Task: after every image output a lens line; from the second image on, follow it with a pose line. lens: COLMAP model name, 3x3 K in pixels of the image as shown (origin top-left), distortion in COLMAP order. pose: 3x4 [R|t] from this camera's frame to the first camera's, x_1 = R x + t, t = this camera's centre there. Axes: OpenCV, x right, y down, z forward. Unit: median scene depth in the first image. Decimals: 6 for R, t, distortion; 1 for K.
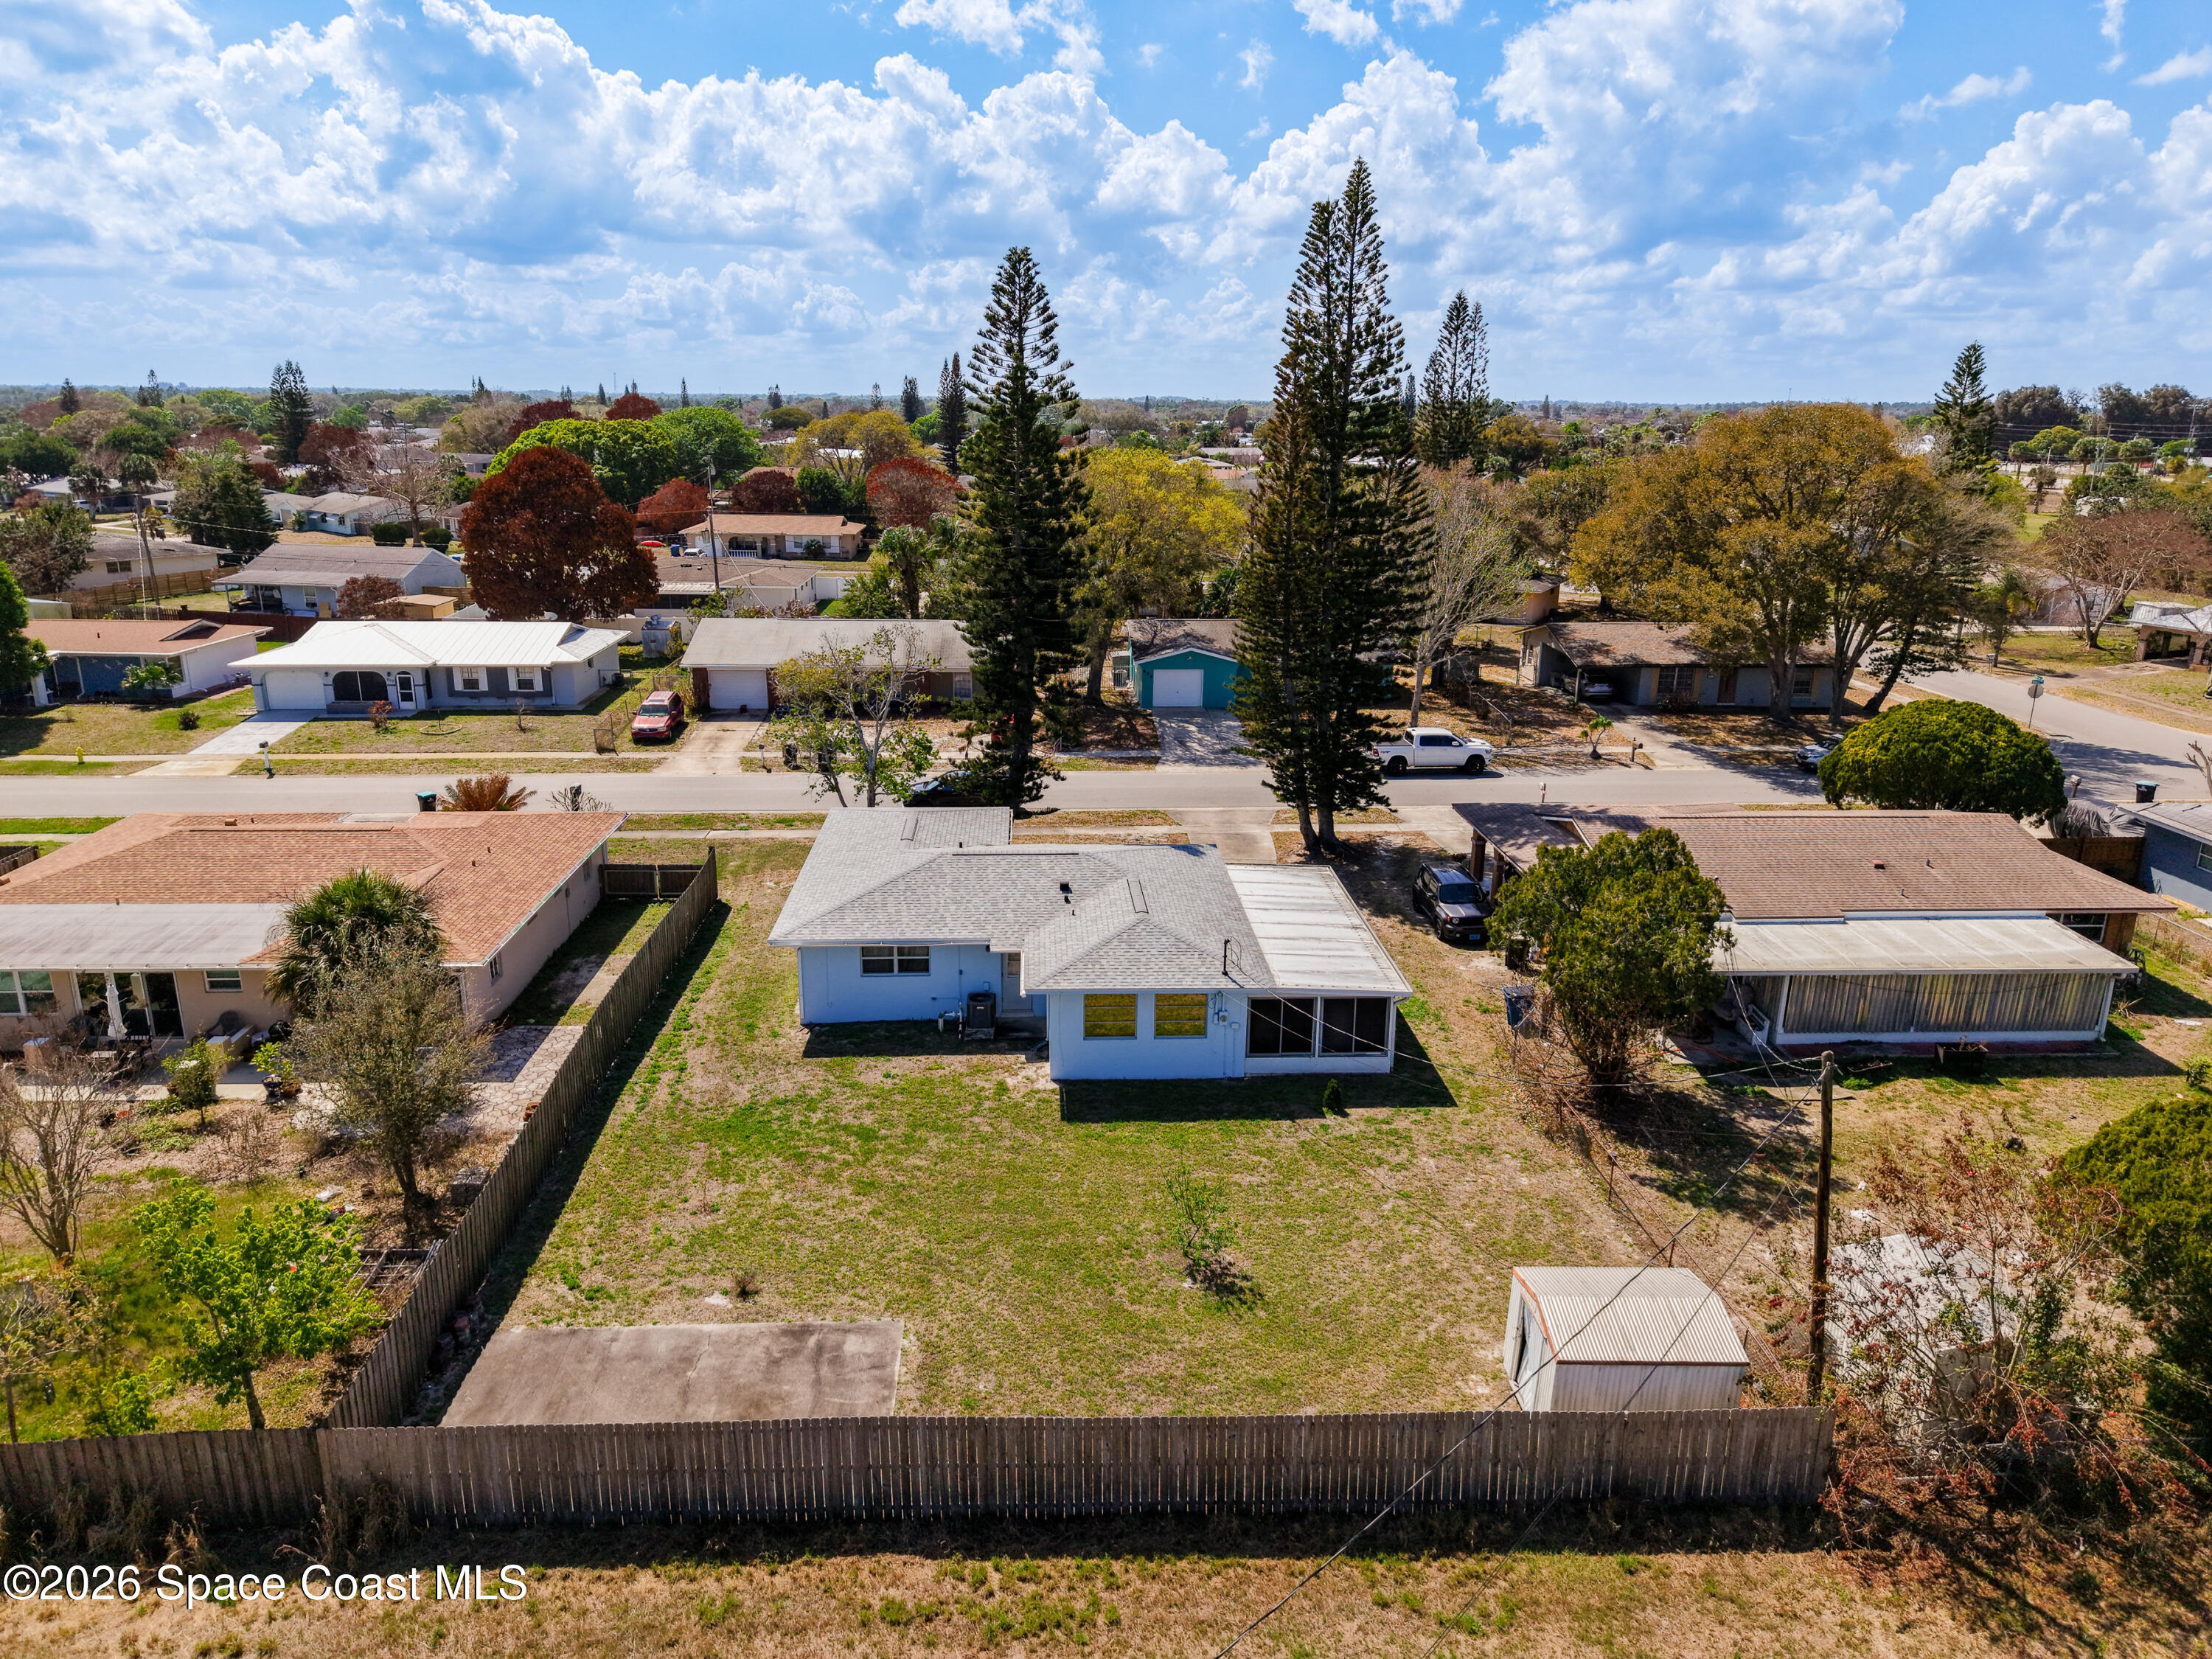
lens RADIAL K [[1554.4, 0, 1106.0], [0, 1554.4, 829.5], [0, 0, 1]] dist [0.038226, -0.039671]
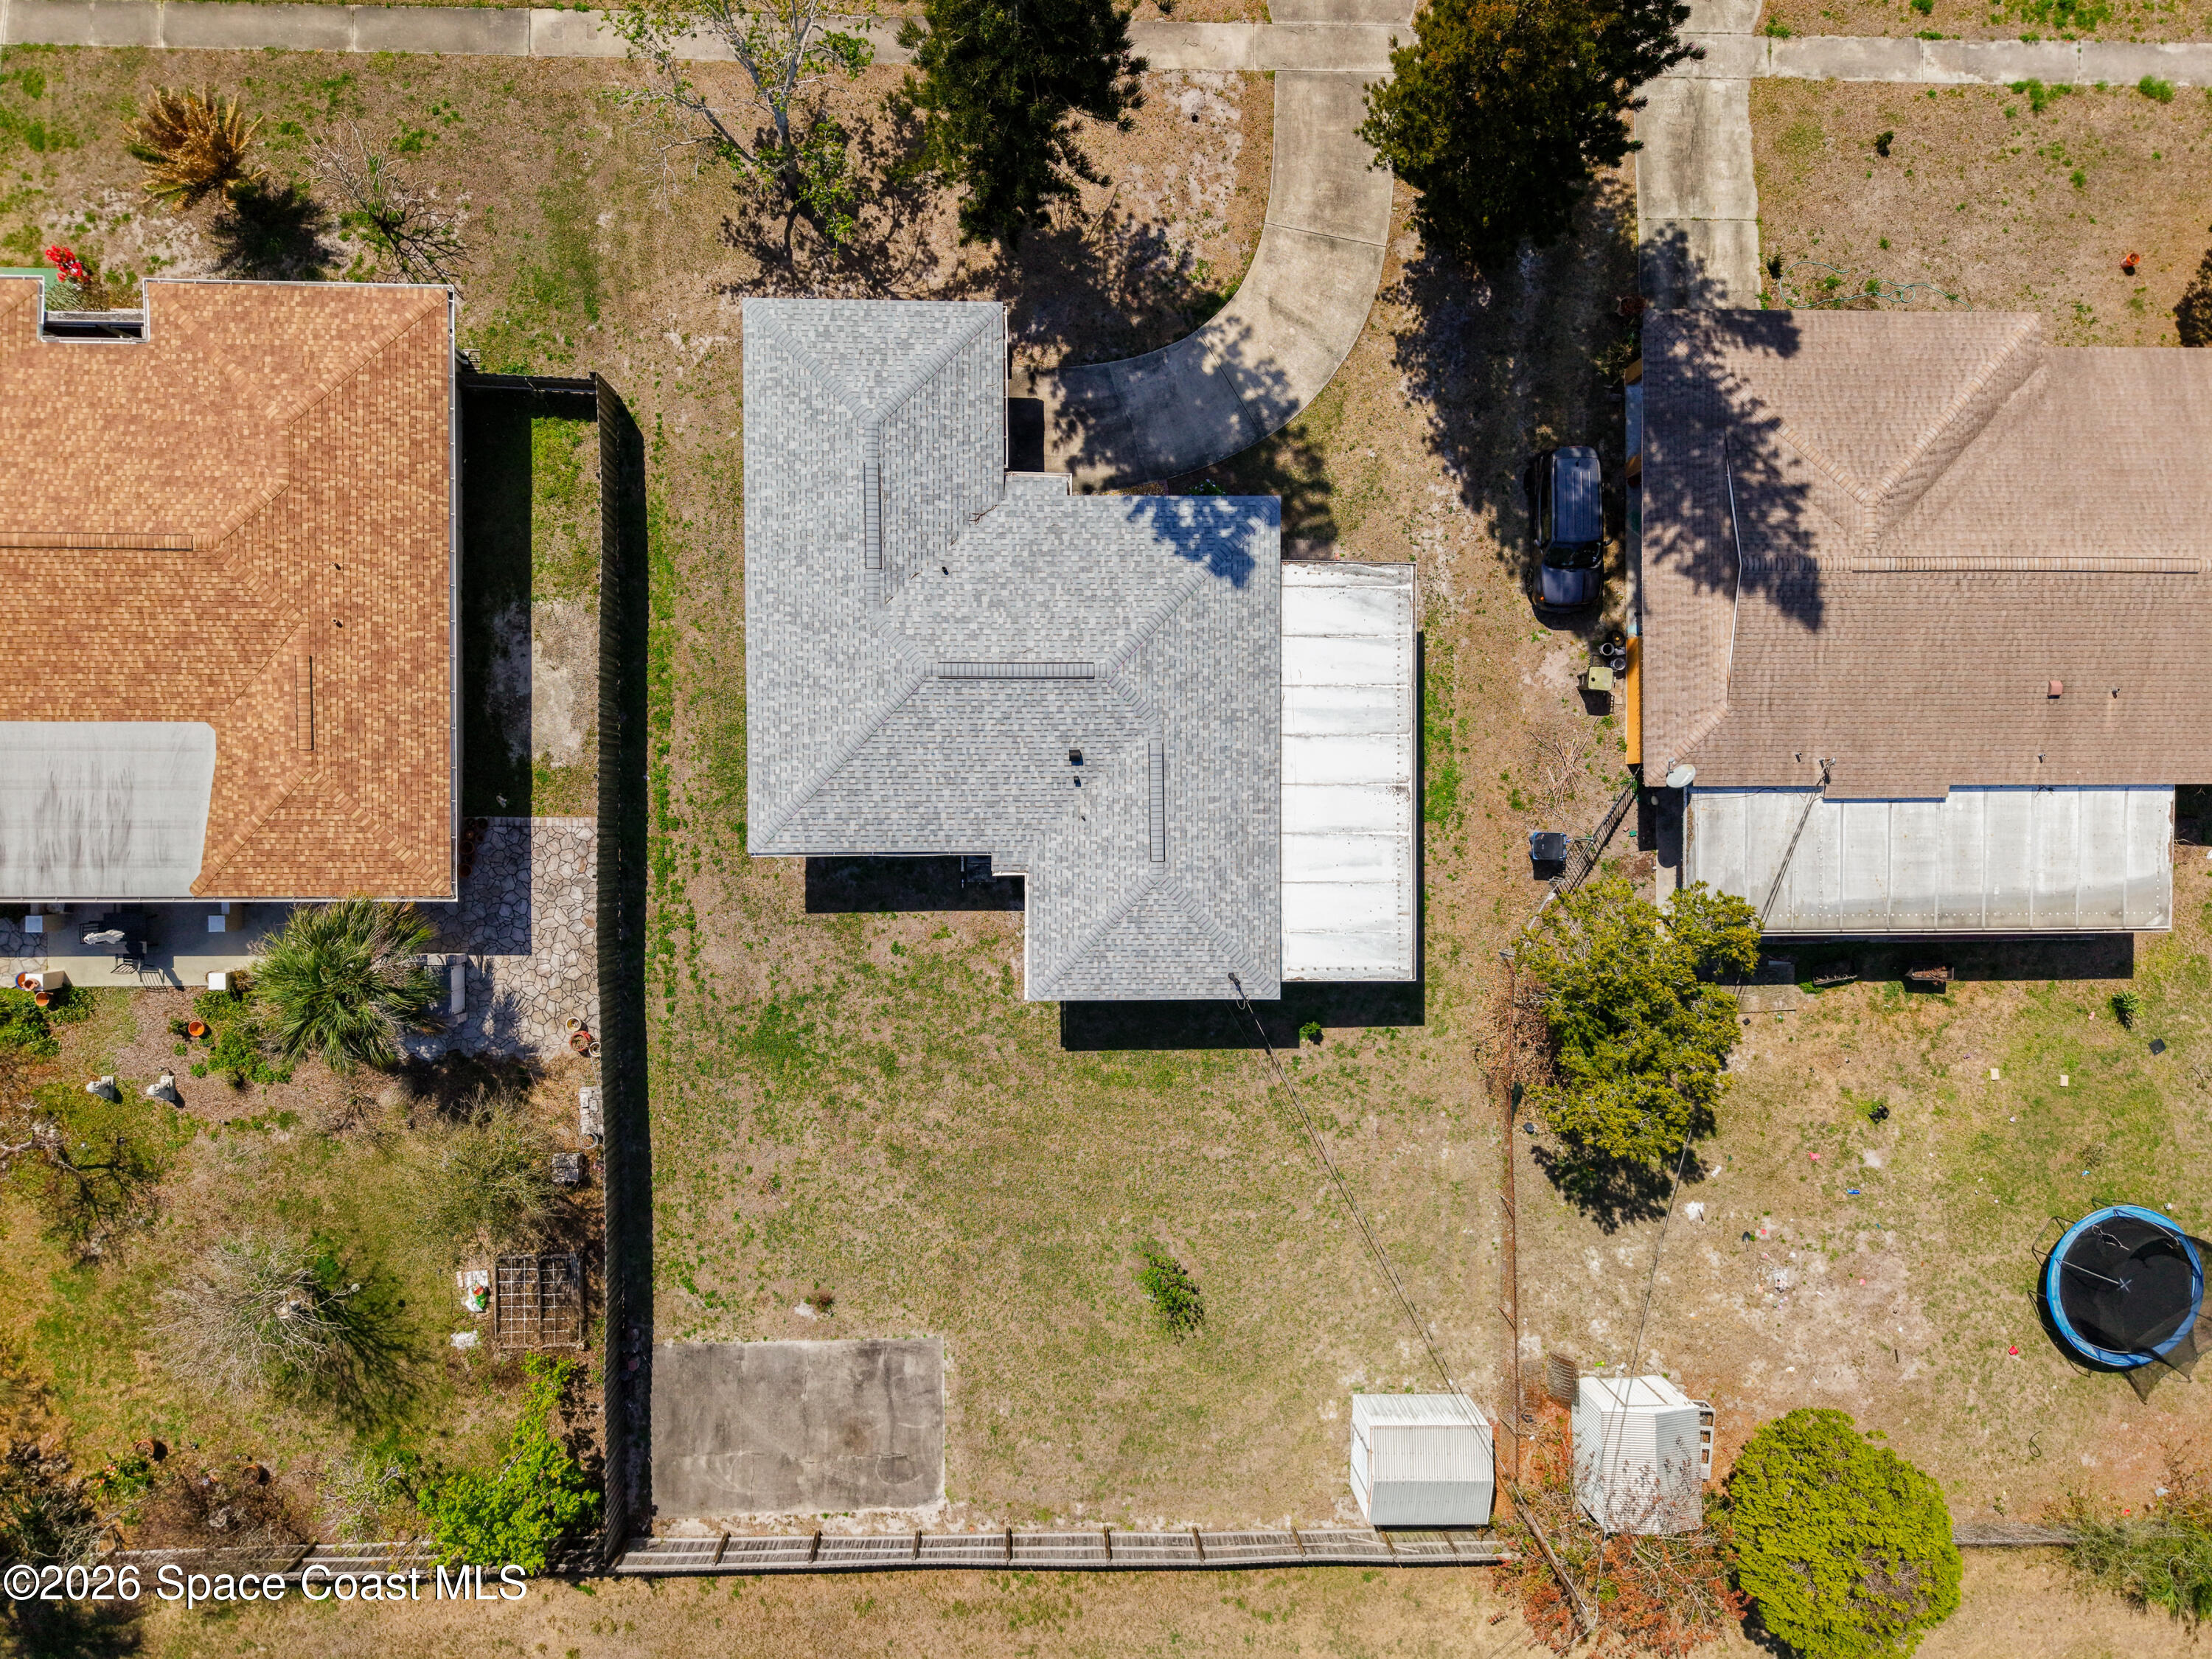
lens RADIAL K [[1554.4, 0, 1106.0], [0, 1554.4, 829.5], [0, 0, 1]] dist [0.038226, -0.039671]
pose [[0.997671, 0.046178, 0.050200, -0.058536], [-0.059856, 0.239843, 0.968965, -0.901010], [0.032704, -0.969713, 0.242049, 0.860823]]
